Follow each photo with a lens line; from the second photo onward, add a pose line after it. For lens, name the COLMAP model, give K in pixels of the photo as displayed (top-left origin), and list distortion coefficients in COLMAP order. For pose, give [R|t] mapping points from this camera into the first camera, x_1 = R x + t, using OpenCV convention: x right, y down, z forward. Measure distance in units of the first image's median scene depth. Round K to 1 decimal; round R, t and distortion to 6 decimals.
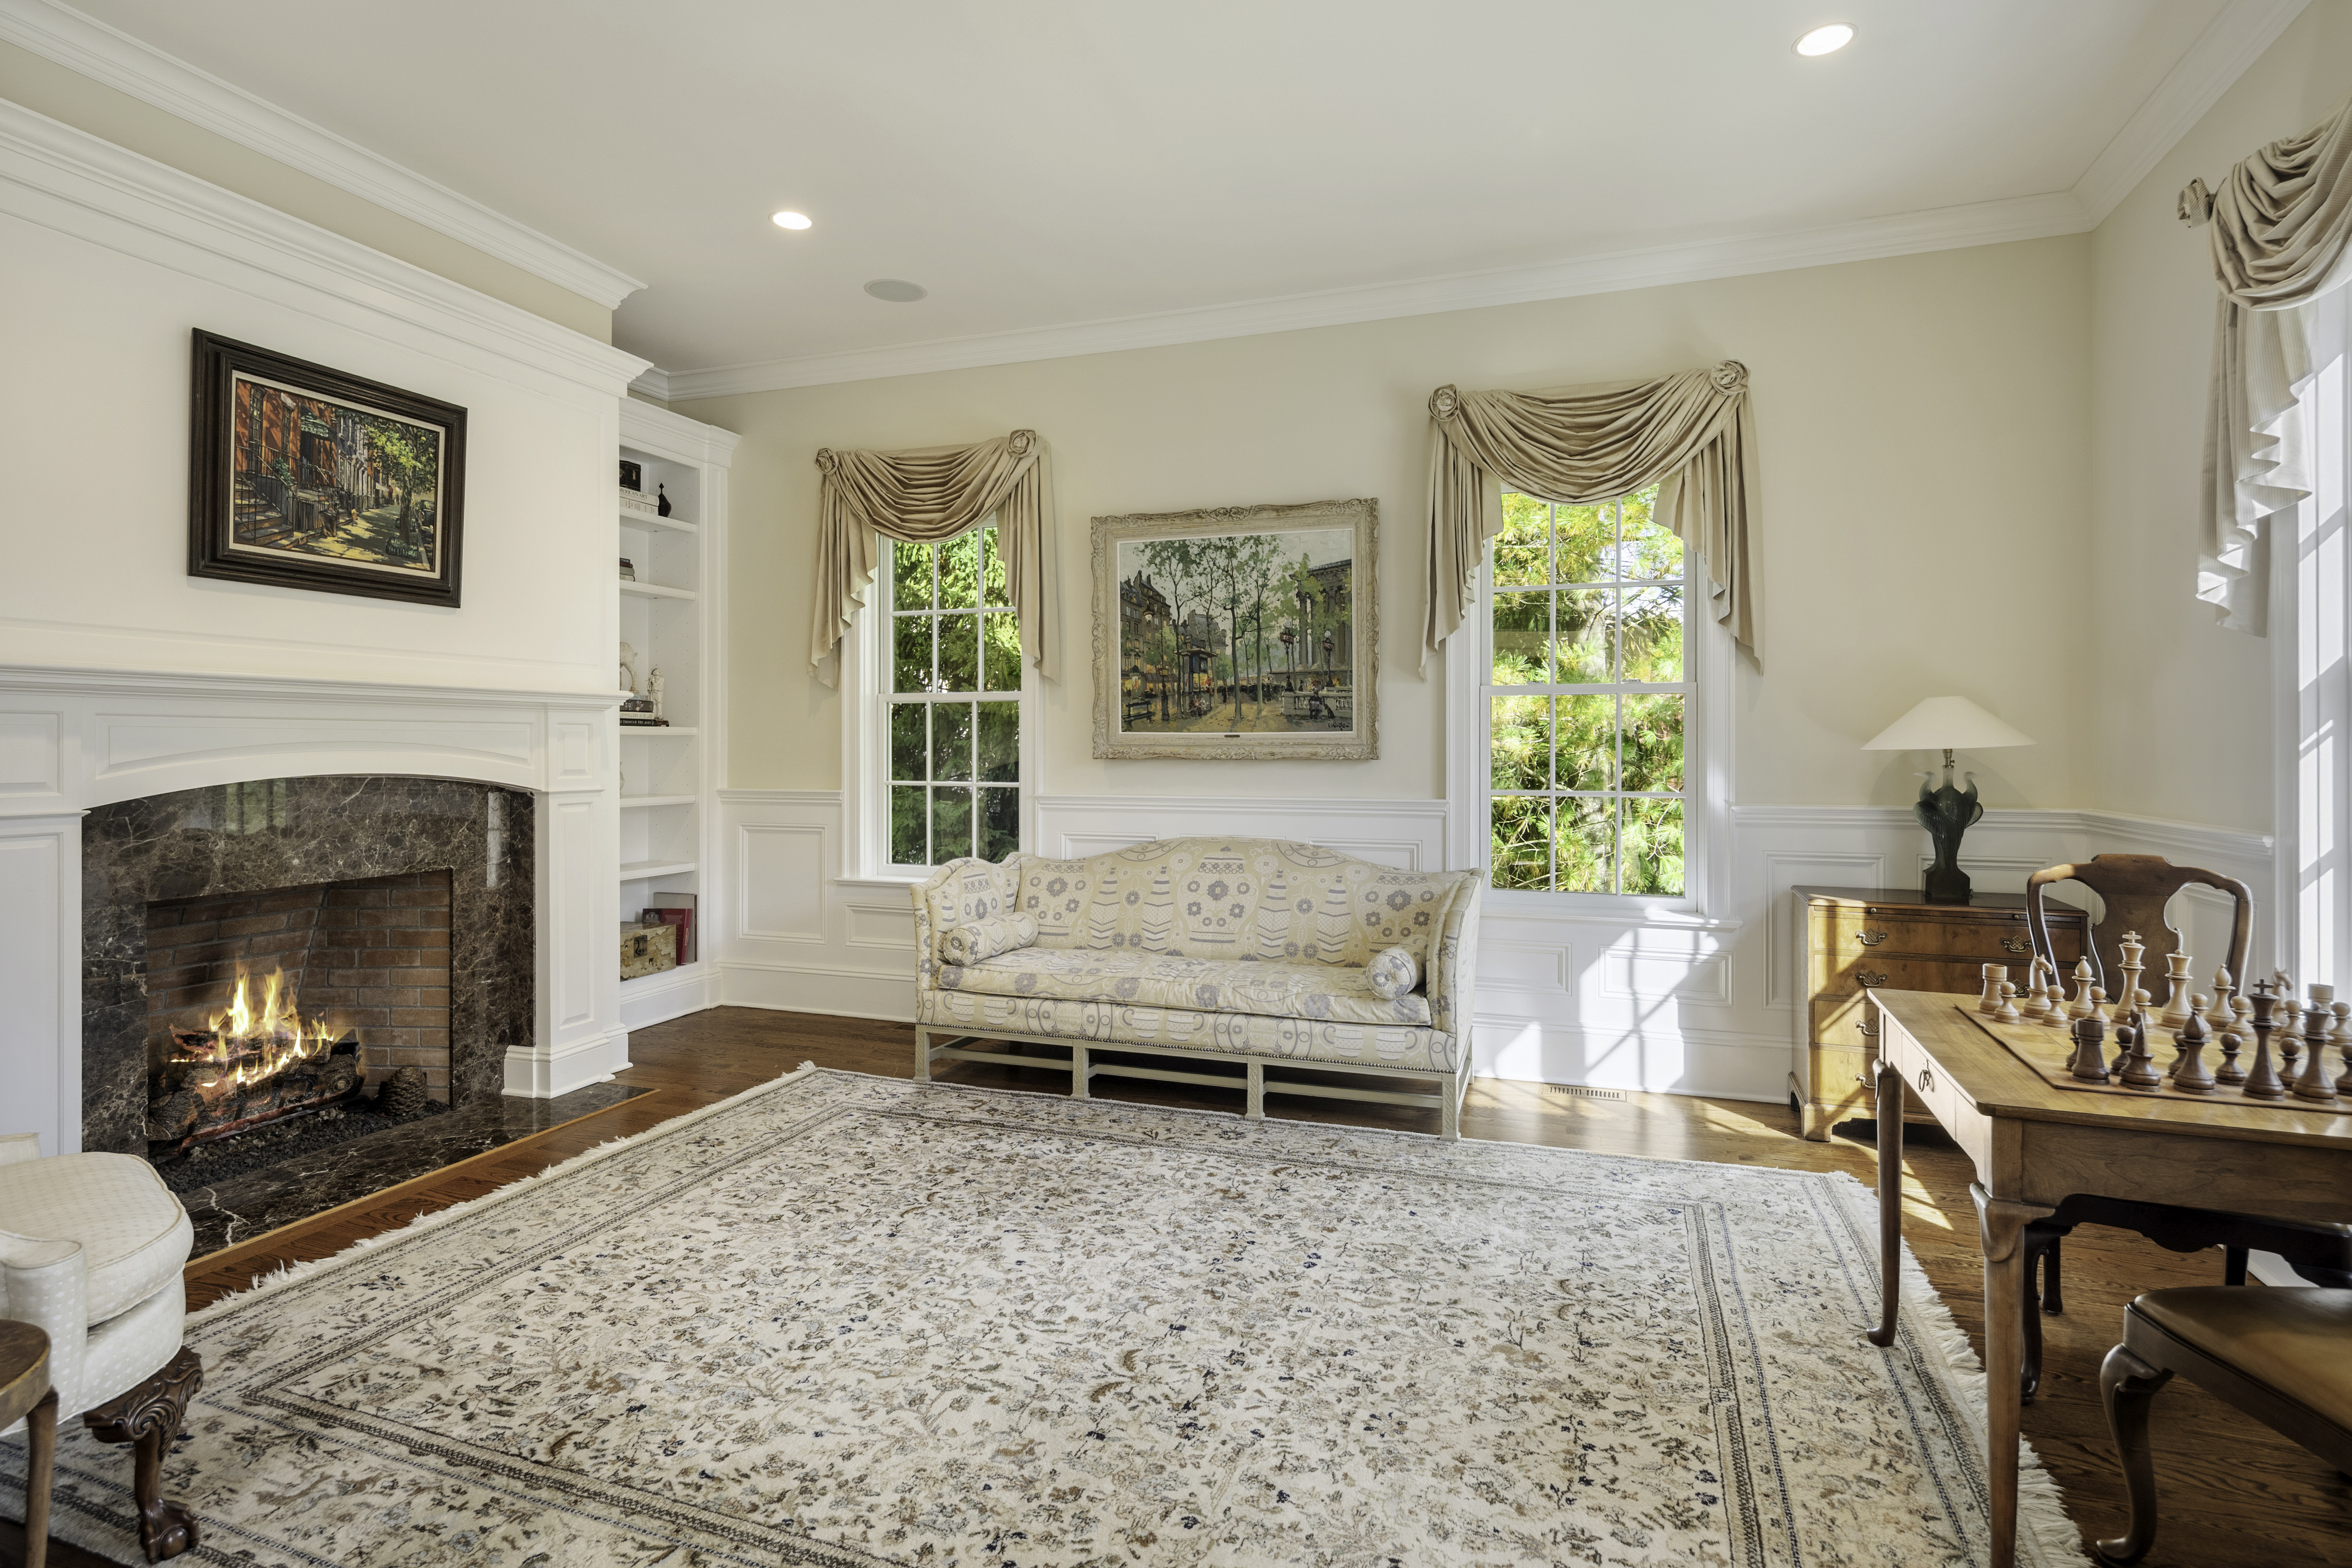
lens RADIAL K [[1157.4, 0, 1167.0], [0, 1157.4, 745.6], [0, 0, 1]] dist [-0.002132, -0.000965]
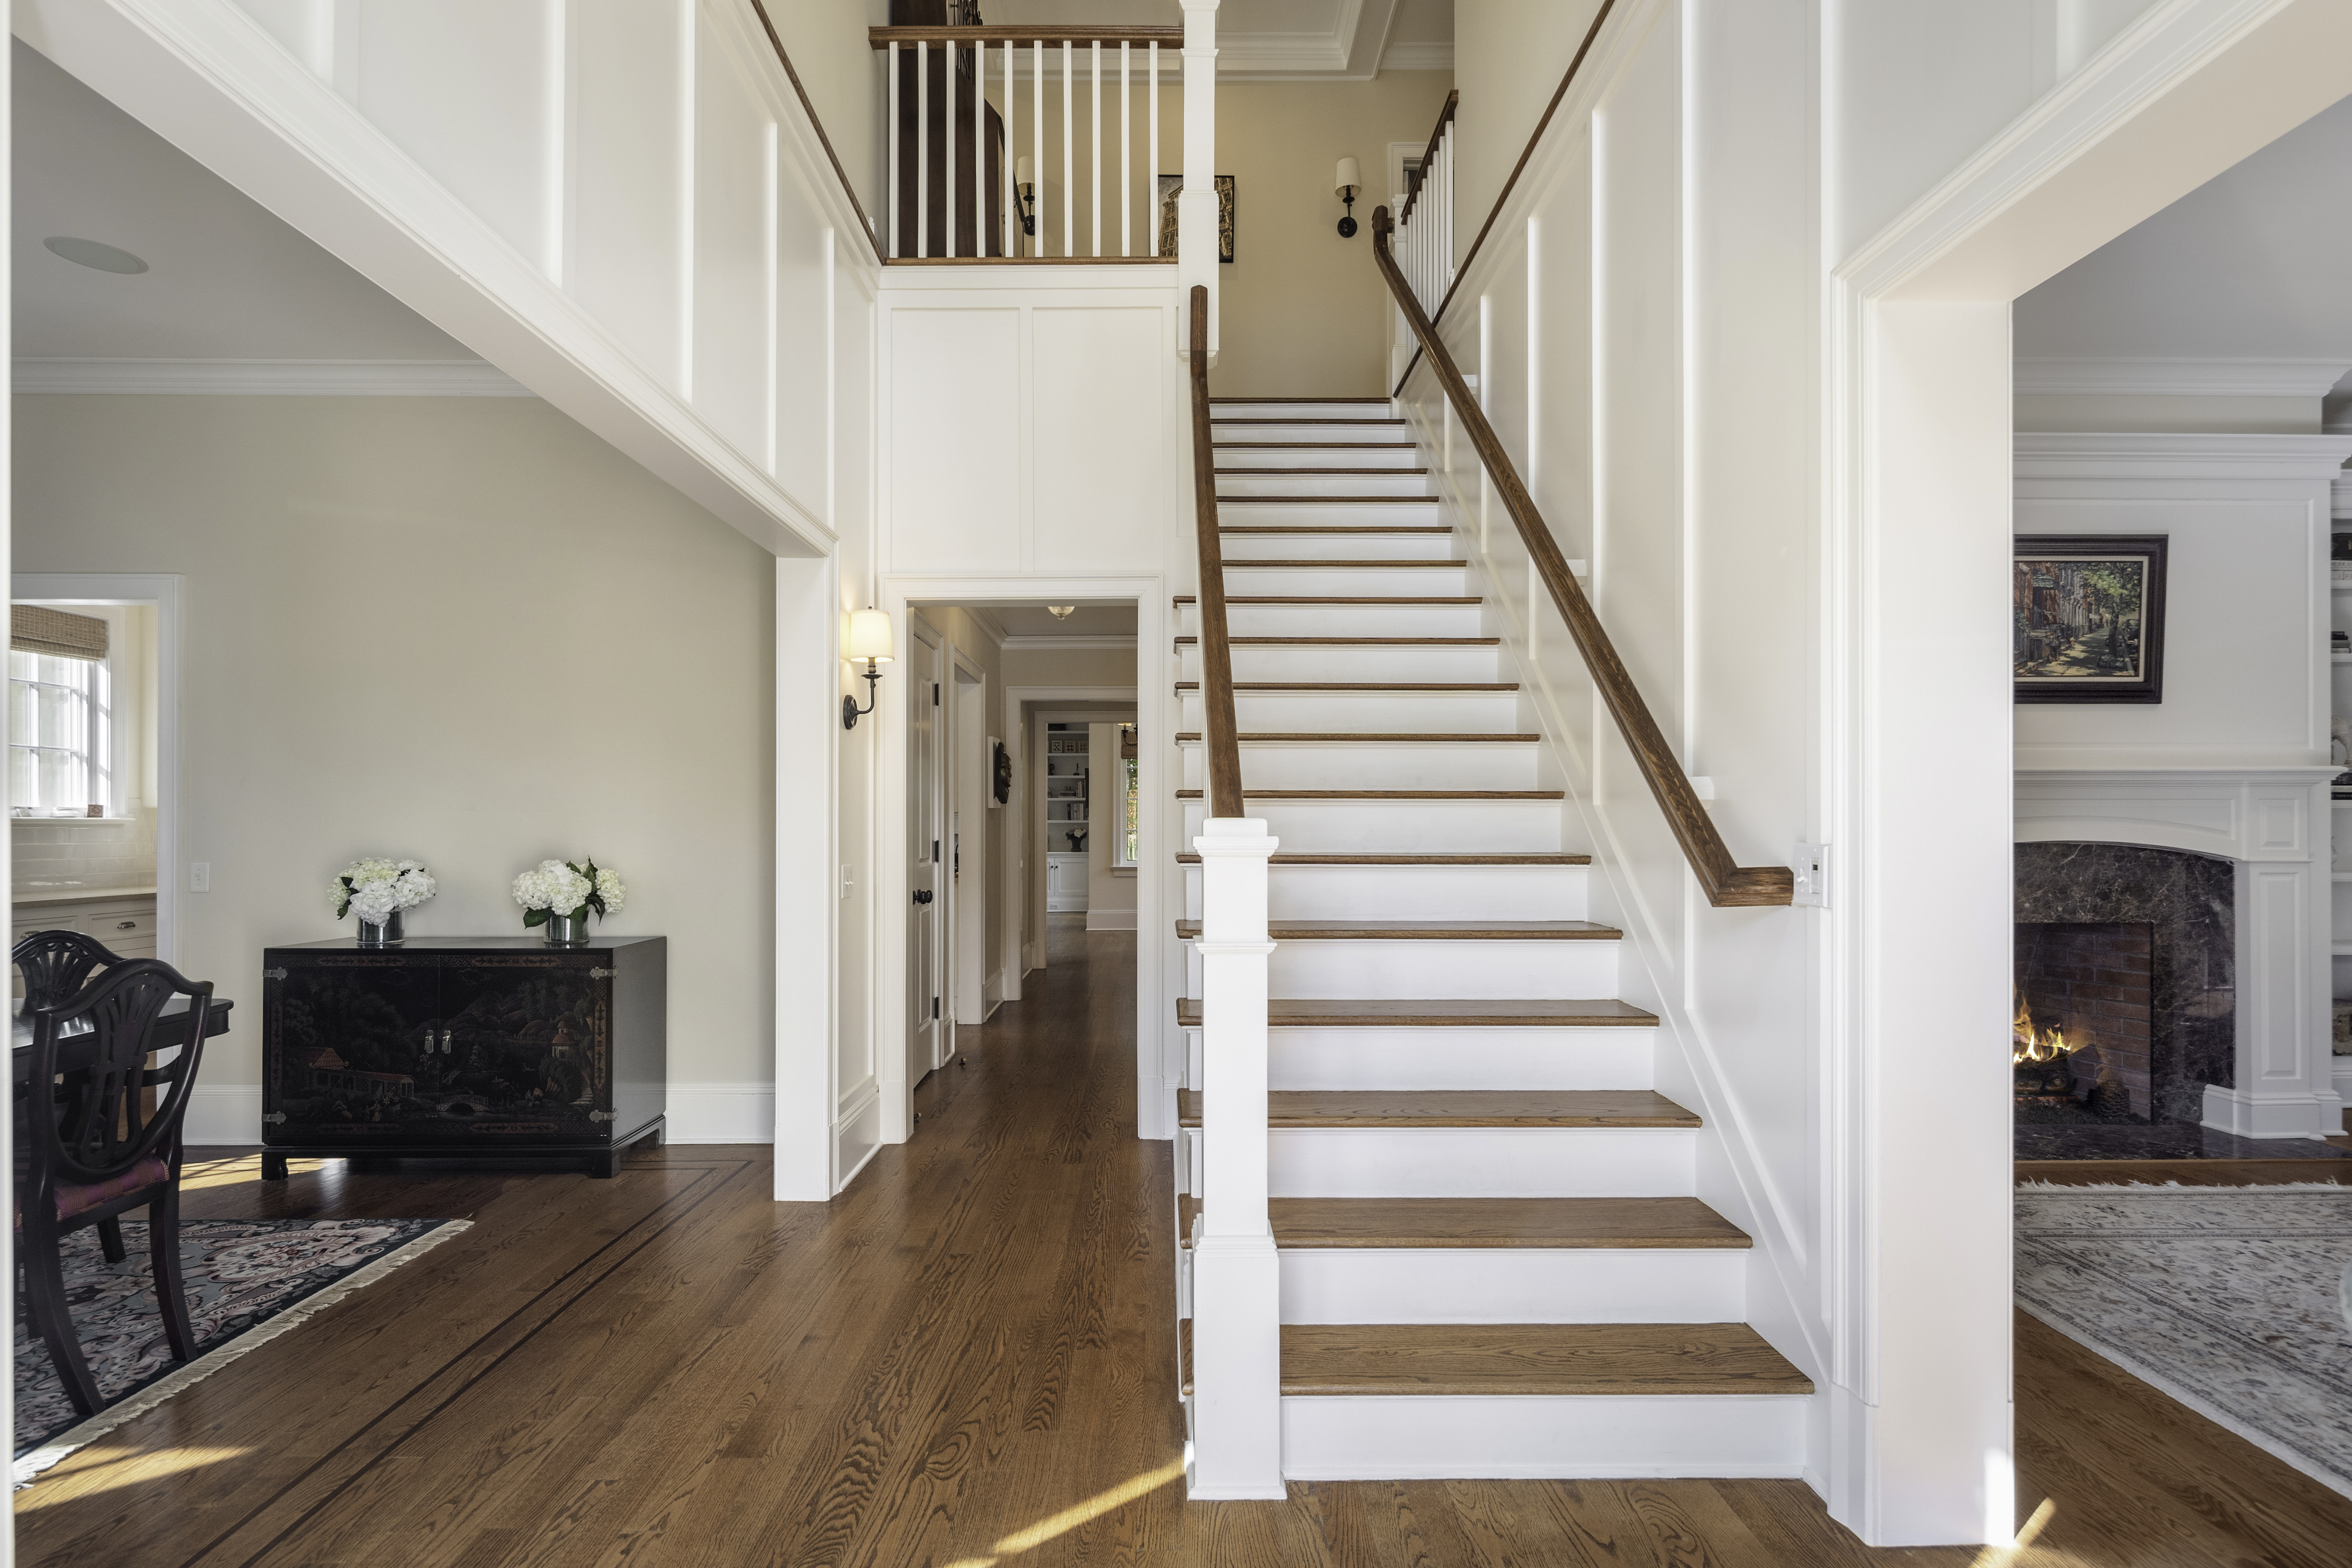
lens RADIAL K [[1175.2, 0, 1173.7], [0, 1175.2, 825.1], [0, 0, 1]] dist [0.000449, -0.001421]
pose [[0.342969, -0.001097, -0.939346, 0.191840], [0.000203, 0.999999, -0.001094, 0.008097], [0.939347, 0.000185, 0.342969, -0.403581]]
